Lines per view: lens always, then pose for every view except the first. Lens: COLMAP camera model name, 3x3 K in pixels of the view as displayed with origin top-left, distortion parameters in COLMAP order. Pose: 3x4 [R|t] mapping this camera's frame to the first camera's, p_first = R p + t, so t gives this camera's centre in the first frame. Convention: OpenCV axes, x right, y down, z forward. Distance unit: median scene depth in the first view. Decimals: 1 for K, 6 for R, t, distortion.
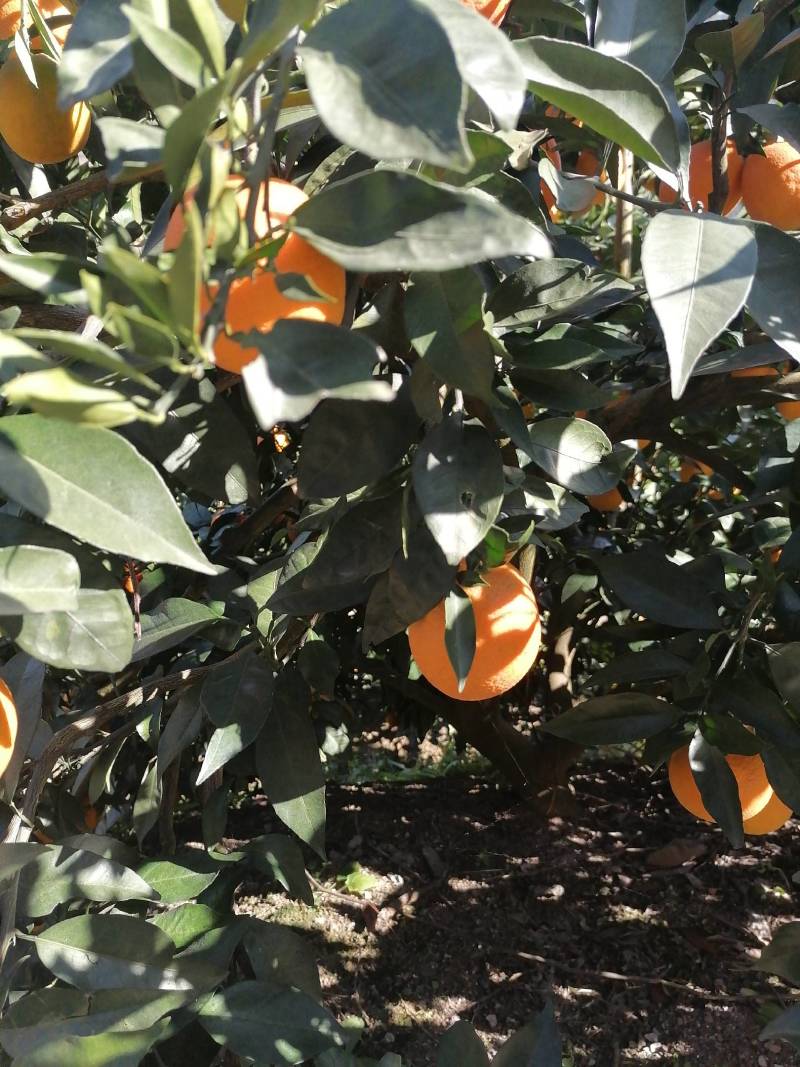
lens RADIAL K [[744.9, 0, 452.6], [0, 744.9, 486.7], [0, 0, 1]] dist [0.005135, -0.041085]
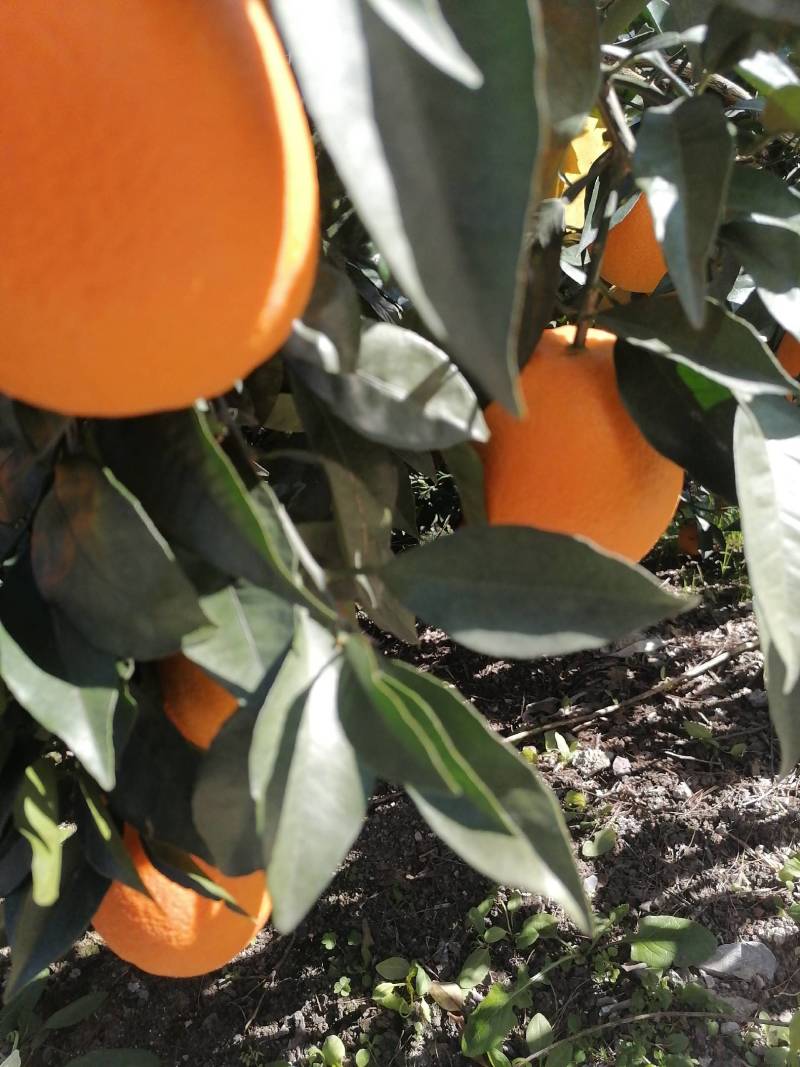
lens RADIAL K [[760.7, 0, 400.2], [0, 760.7, 469.1], [0, 0, 1]] dist [0.003276, -0.035872]
pose [[0.921662, -0.303806, 0.241334, 0.214440], [0.279358, 0.951260, 0.130626, 0.106352], [-0.269257, -0.052974, 0.961610, 0.004553]]
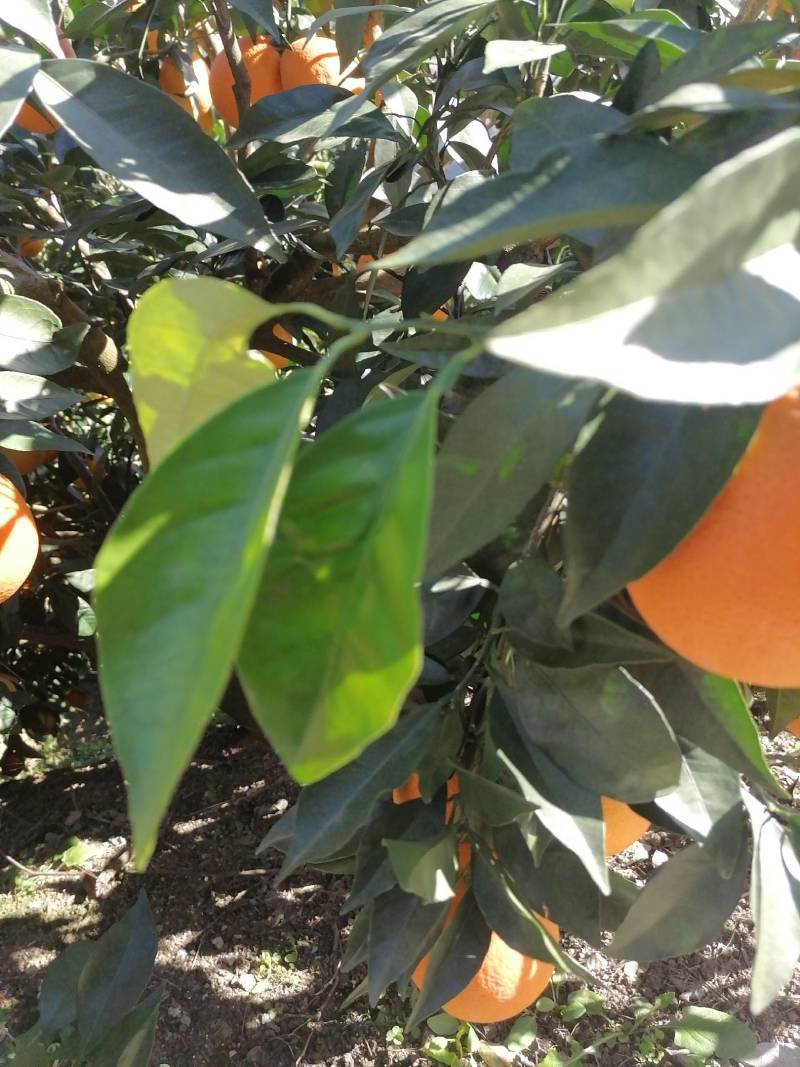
lens RADIAL K [[761.5, 0, 402.0], [0, 761.5, 513.6], [0, 0, 1]] dist [0.039450, -0.050446]
pose [[0.949657, -0.173521, 0.260848, 0.100940], [0.142747, 0.980814, 0.132765, 0.037718], [-0.278881, -0.088846, 0.956207, -0.016782]]
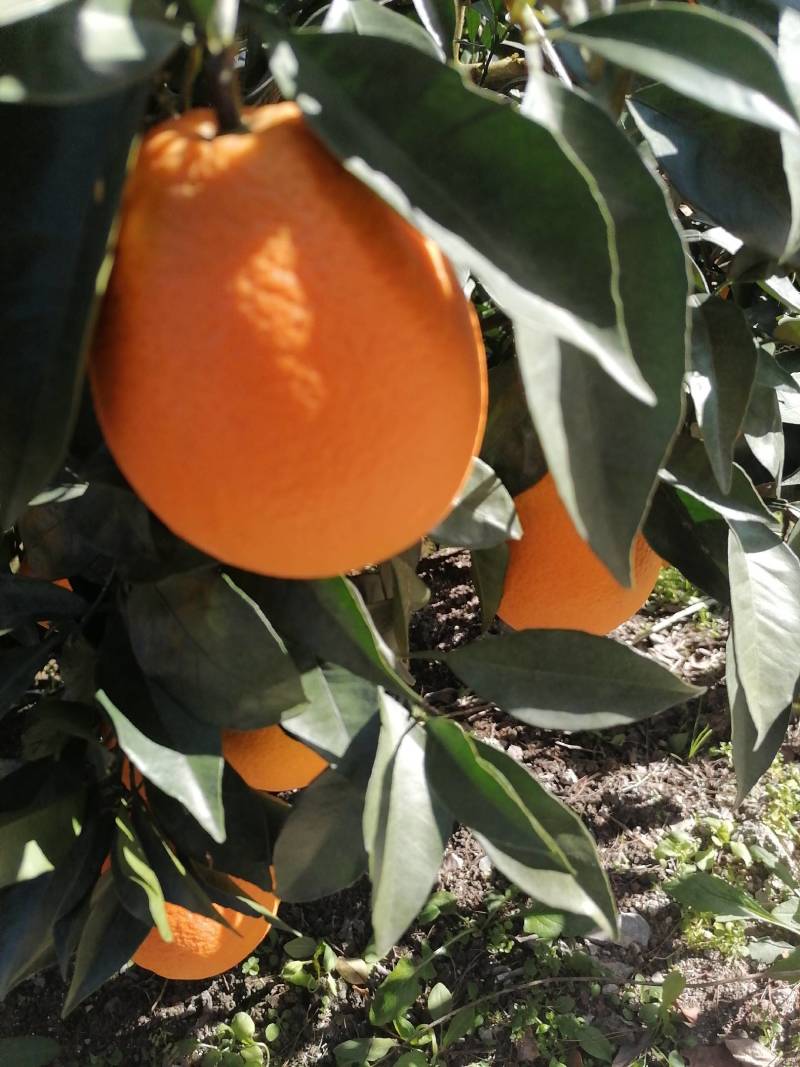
lens RADIAL K [[766.0, 0, 391.7], [0, 766.0, 490.4], [0, 0, 1]] dist [0.036217, -0.073547]
pose [[0.891514, -0.280348, 0.355819, 0.177413], [0.210358, 0.951870, 0.222917, 0.064968], [-0.401188, -0.123885, 0.907580, -0.007250]]
